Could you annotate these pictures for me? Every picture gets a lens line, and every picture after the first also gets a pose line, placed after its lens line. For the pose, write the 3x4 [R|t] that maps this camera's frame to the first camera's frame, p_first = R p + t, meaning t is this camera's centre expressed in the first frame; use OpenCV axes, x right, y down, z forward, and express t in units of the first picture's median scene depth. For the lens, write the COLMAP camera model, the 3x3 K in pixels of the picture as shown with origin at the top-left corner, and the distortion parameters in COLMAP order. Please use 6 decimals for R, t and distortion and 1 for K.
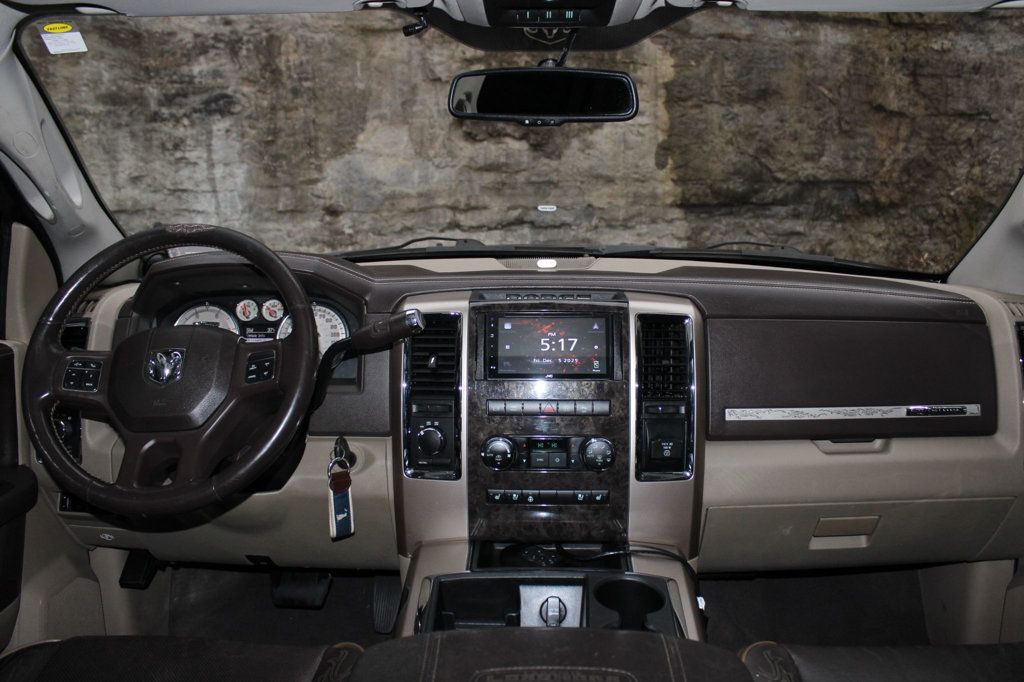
lens RADIAL K [[897.1, 0, 512.0], [0, 897.1, 341.0], [0, 0, 1]] dist [-0.198251, 0.185313]
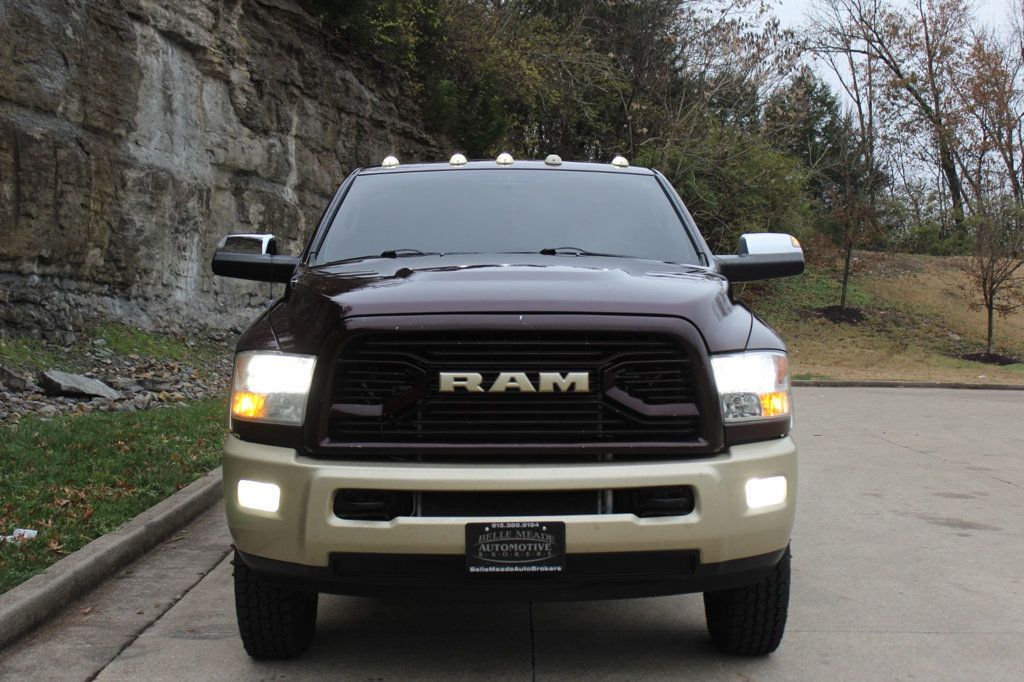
lens RADIAL K [[1422.2, 0, 512.0], [0, 1422.2, 341.0], [0, 0, 1]] dist [-0.085606, 0.163143]
pose [[0.453900, 0.012052, 0.890971, -2.351956], [0.128079, 0.988643, -0.078623, 0.231462], [-0.881800, 0.149802, 0.447201, -0.705816]]
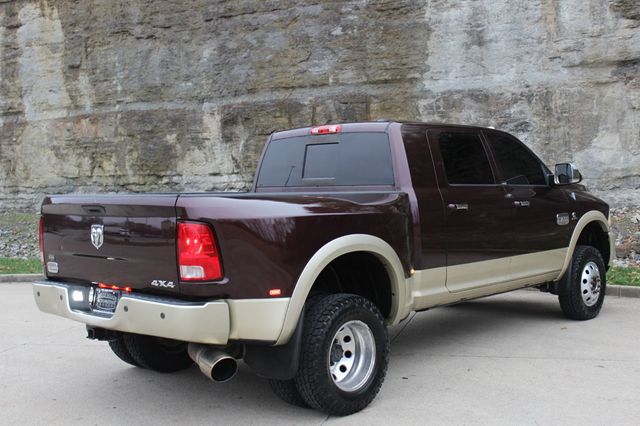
lens RADIAL K [[810.5, 0, 320.0], [0, 810.5, 213.0], [0, 0, 1]] dist [-0.068859, 0.057862]
pose [[0.728695, 0.017187, -0.684622, 0.592107], [-0.096437, 0.992299, -0.077733, 0.120753], [0.678014, 0.122667, 0.724741, -0.653957]]
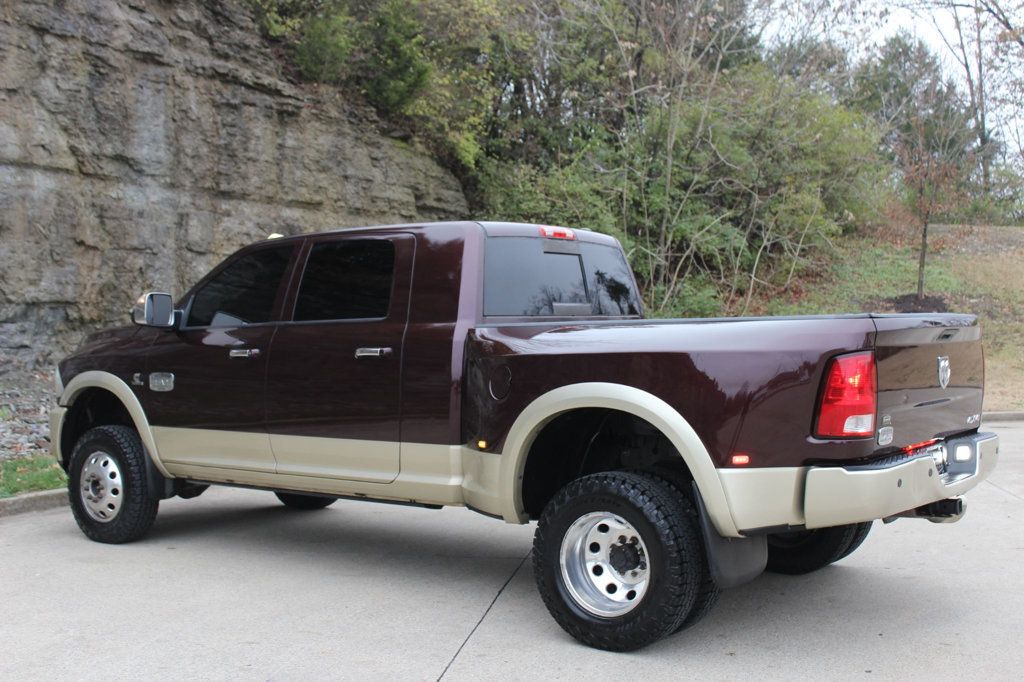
lens RADIAL K [[1208.3, 0, 512.0], [0, 1208.3, 341.0], [0, 0, 1]] dist [-0.123649, 0.201090]
pose [[0.585333, -0.014212, 0.810668, -0.656873], [0.141835, 0.986224, -0.085120, 0.110982], [-0.798291, 0.164805, 0.579285, -0.501180]]
